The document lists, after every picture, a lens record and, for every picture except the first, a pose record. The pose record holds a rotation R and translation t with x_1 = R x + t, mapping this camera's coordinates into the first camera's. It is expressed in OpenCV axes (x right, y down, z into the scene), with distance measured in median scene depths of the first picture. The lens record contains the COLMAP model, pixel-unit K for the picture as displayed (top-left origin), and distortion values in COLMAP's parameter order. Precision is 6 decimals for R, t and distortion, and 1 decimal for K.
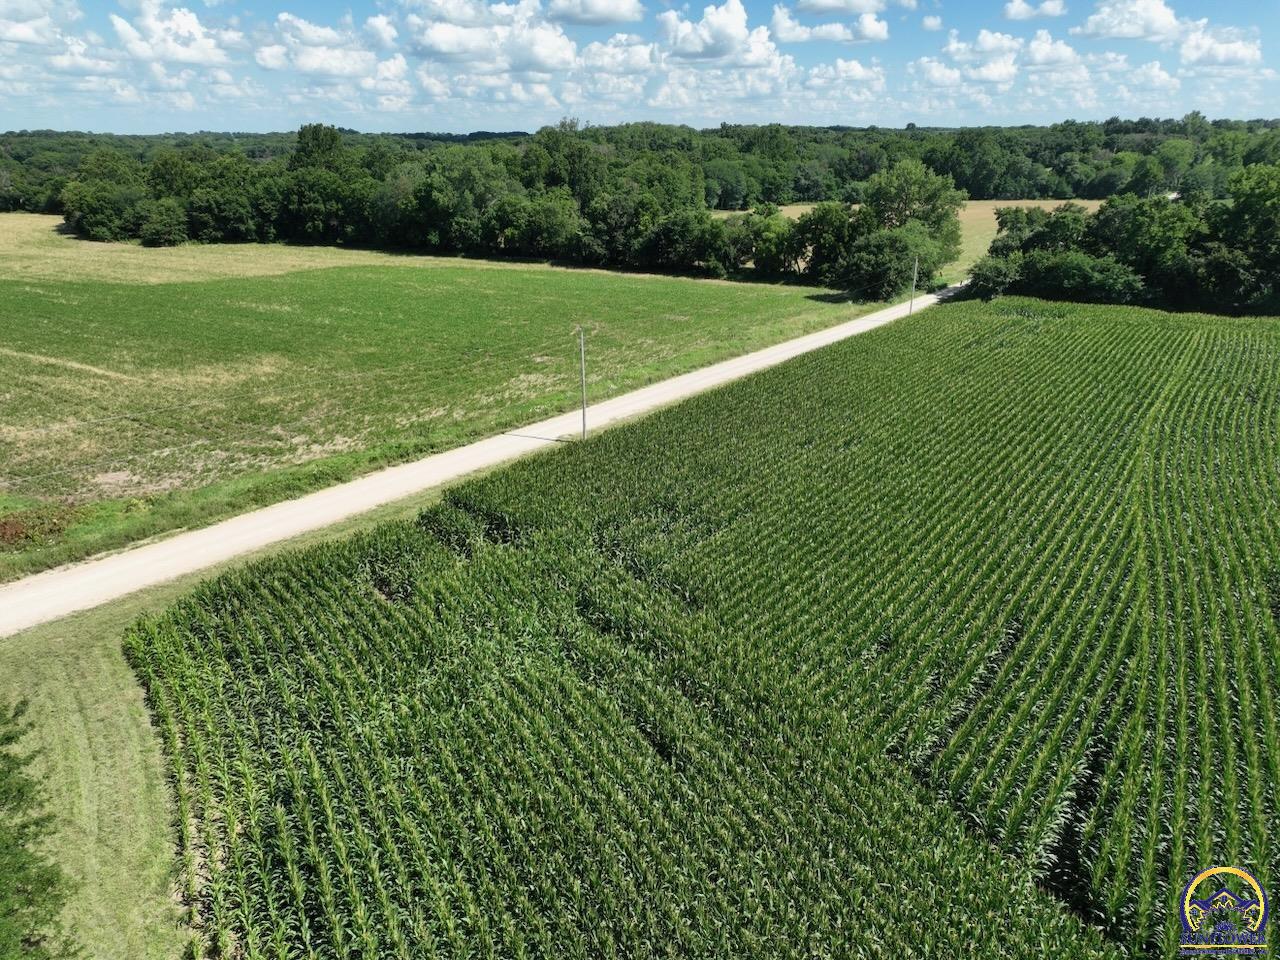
lens RADIAL K [[899.4, 0, 644.9], [0, 899.4, 472.5], [0, 0, 1]] dist [0.000845, 0.018406]
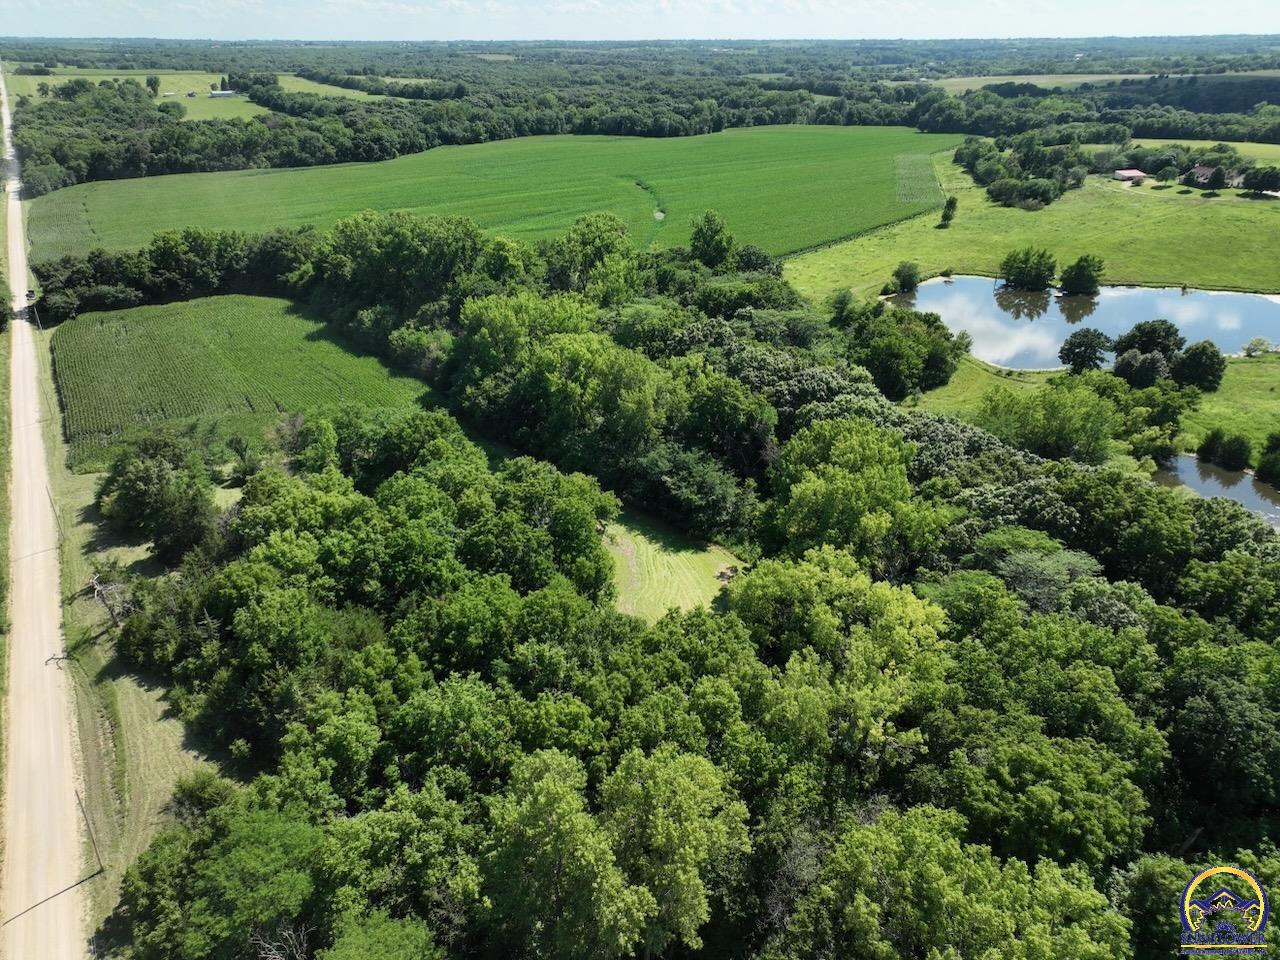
lens RADIAL K [[899.4, 0, 646.0], [0, 899.4, 478.9], [0, 0, 1]] dist [0.000845, 0.018406]
pose [[0.378669, -0.404992, 0.832221, -1.872785], [0.320887, 0.900856, 0.292386, -0.098833], [-0.868125, 0.156331, 0.471083, -1.942957]]
